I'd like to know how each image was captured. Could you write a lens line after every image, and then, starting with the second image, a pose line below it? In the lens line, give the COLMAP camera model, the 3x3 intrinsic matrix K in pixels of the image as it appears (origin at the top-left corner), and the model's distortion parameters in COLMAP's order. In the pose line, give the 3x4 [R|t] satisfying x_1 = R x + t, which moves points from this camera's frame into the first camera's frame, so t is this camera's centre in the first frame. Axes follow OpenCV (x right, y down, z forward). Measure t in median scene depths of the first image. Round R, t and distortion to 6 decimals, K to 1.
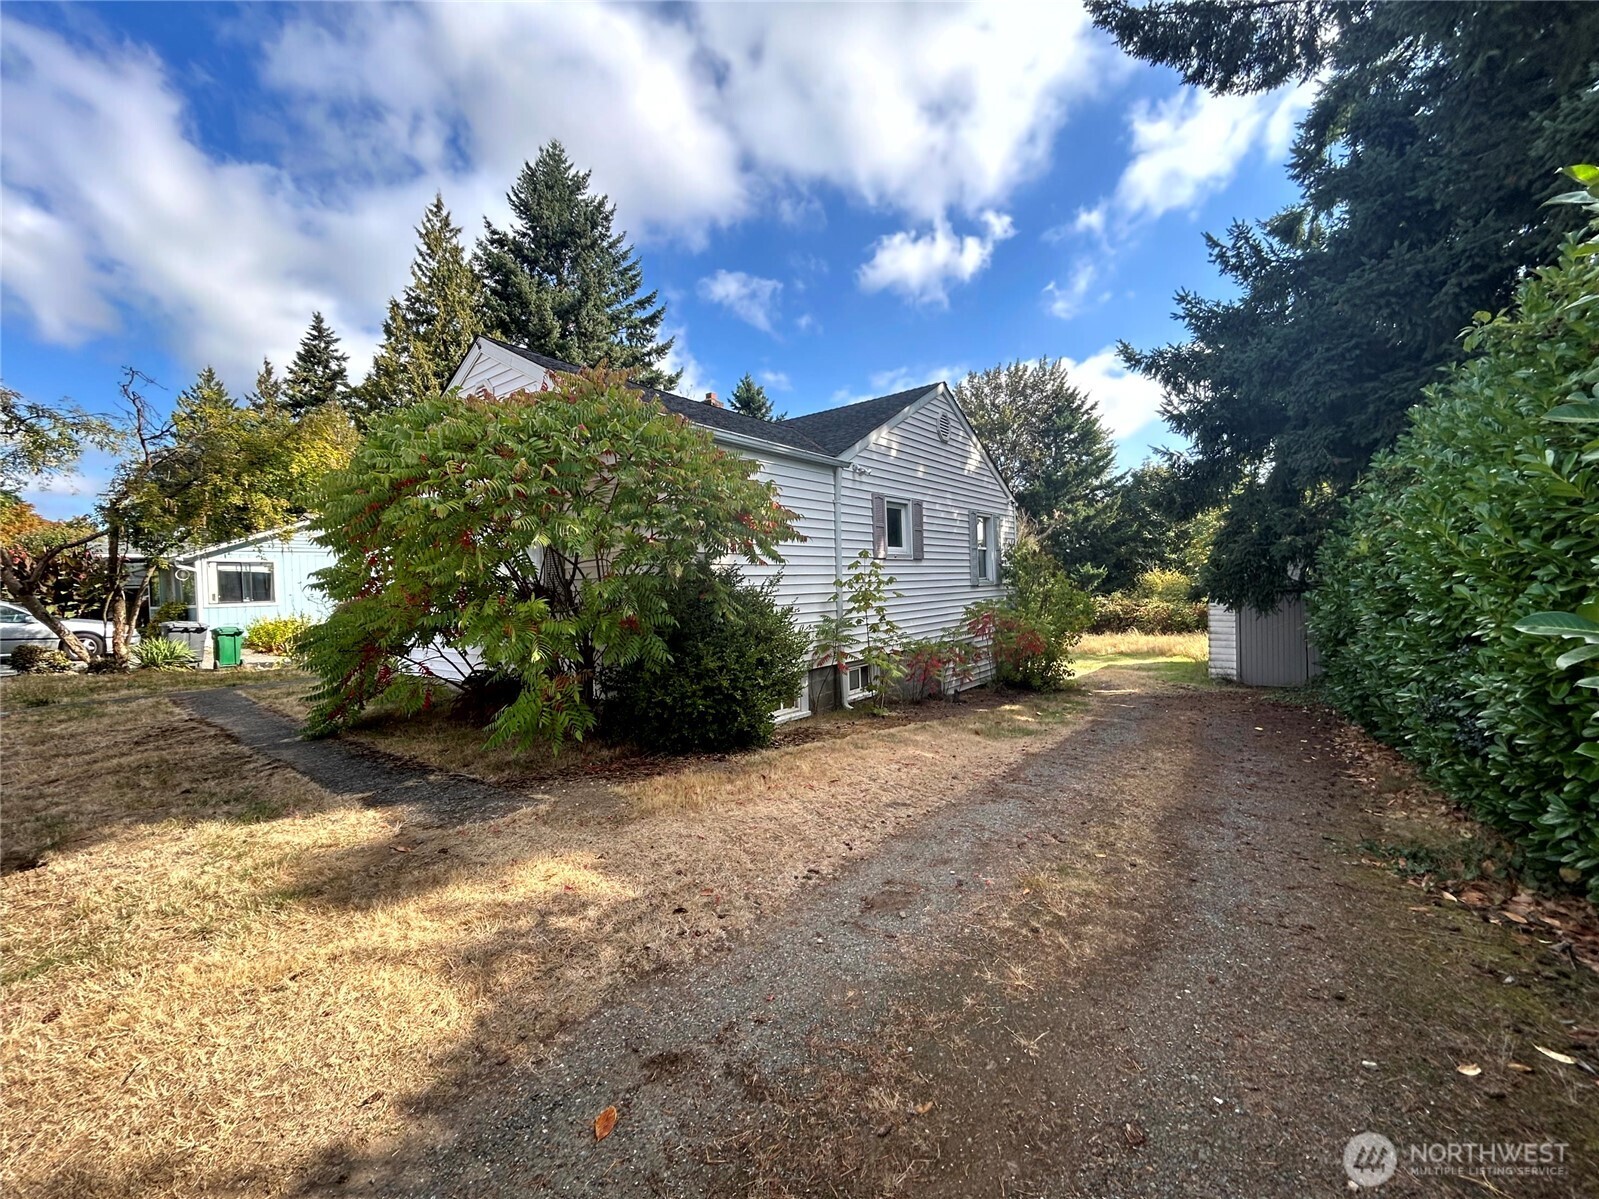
lens RADIAL K [[651.6, 0, 800.1], [0, 651.6, 597.7], [0, 0, 1]] dist [0.008927, 0.000072]
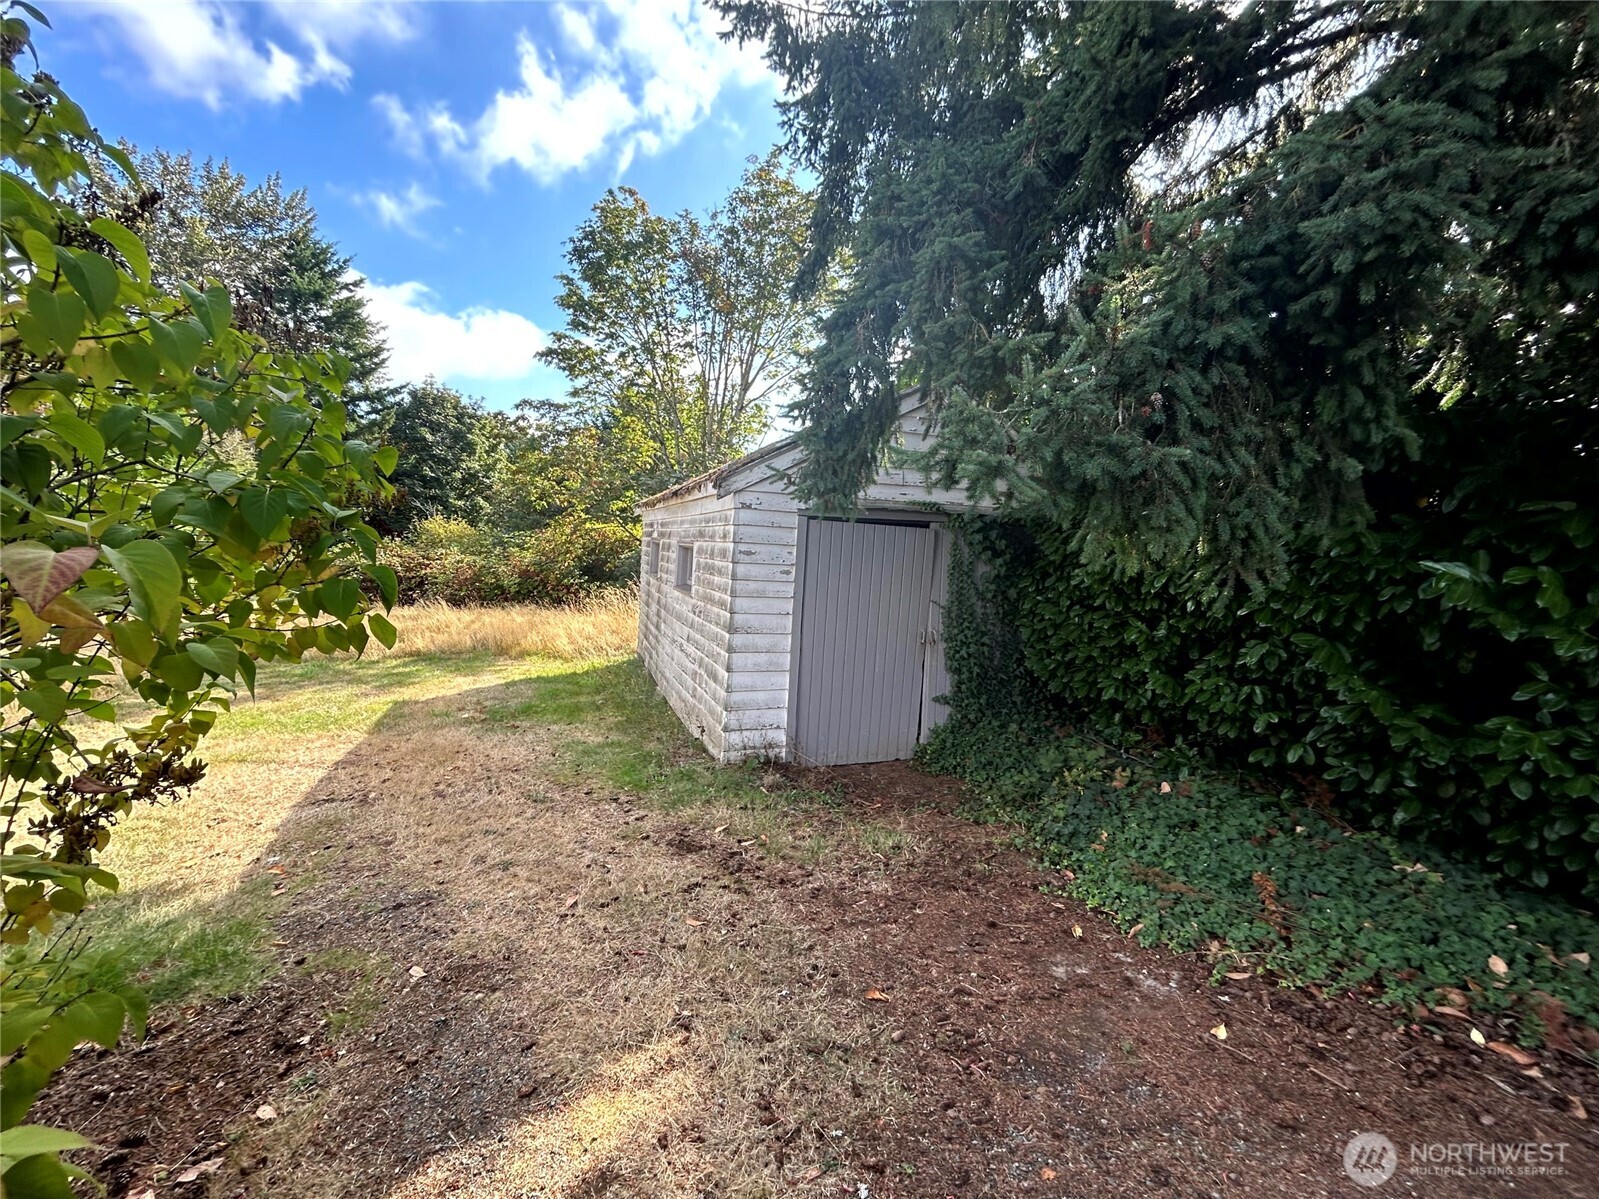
lens RADIAL K [[651.6, 0, 800.5], [0, 651.6, 592.2], [0, 0, 1]] dist [0.008927, 0.000072]
pose [[0.516900, 0.004661, 0.856033, 0.086785], [-0.050789, 0.998391, 0.025232, 0.005777], [-0.854538, -0.056519, 0.516305, 0.195606]]
